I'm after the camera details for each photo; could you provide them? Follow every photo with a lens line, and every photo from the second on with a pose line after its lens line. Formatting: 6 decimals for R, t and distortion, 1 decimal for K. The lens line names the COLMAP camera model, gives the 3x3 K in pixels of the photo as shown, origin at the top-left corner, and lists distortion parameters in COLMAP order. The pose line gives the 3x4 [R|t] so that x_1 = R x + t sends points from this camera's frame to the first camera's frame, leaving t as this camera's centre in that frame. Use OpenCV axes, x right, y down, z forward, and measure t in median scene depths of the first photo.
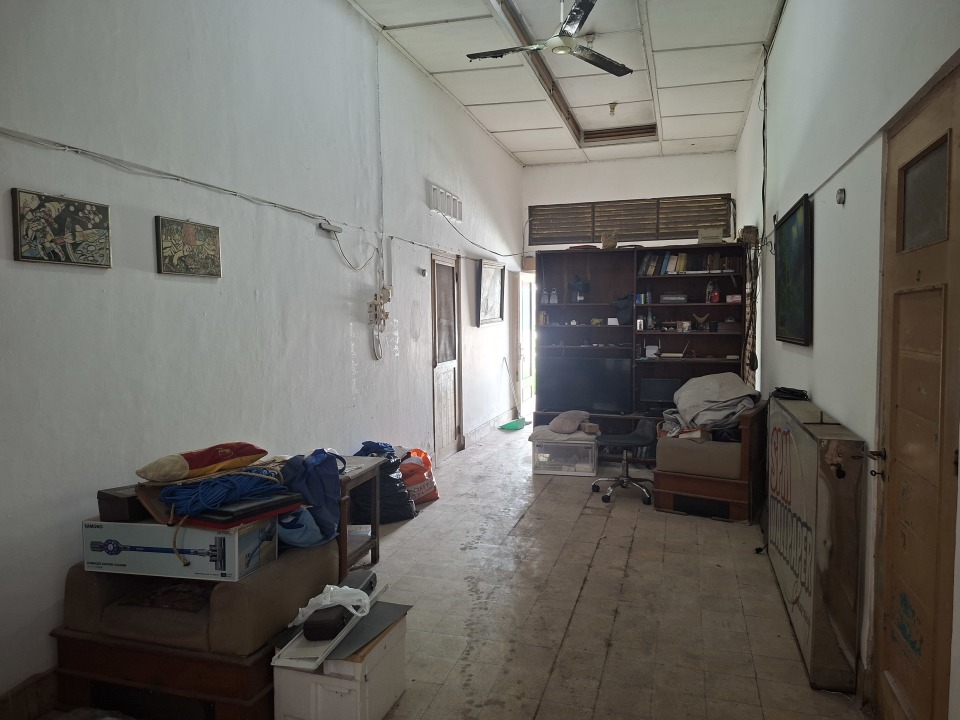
lens RADIAL K [[656.1, 0, 489.1], [0, 656.1, 355.0], [0, 0, 1]] dist [0.095921, -0.118382]
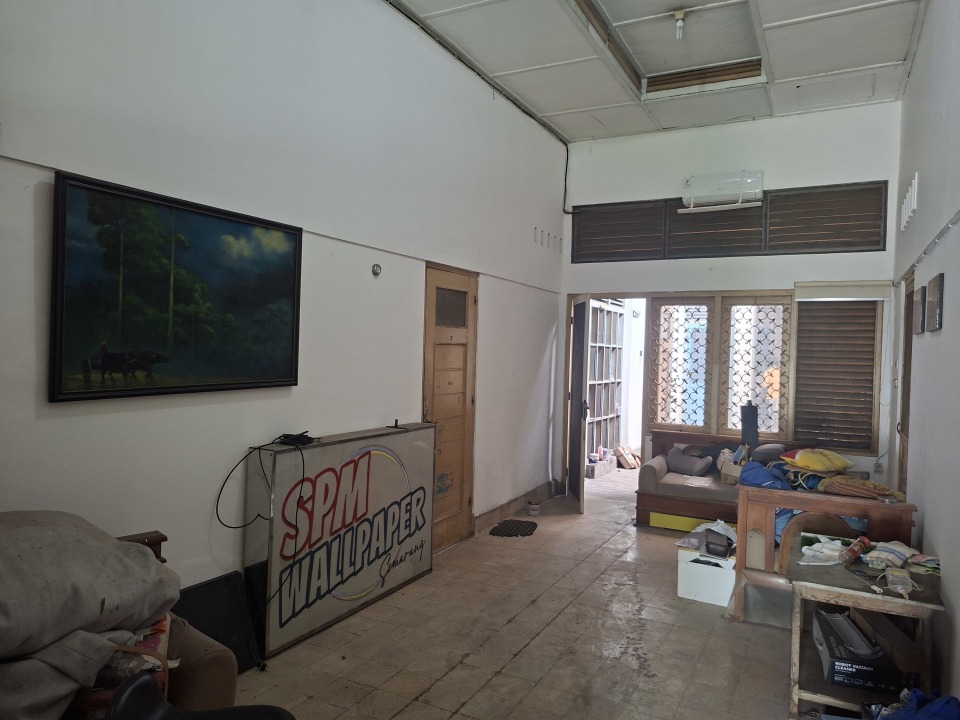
lens RADIAL K [[656.1, 0, 489.1], [0, 656.1, 355.0], [0, 0, 1]] dist [0.095921, -0.118382]
pose [[-0.981462, -0.026252, 0.189853, 0.021980], [-0.013277, 0.997508, 0.069294, -0.132573], [-0.191199, 0.065489, -0.979364, 1.956314]]
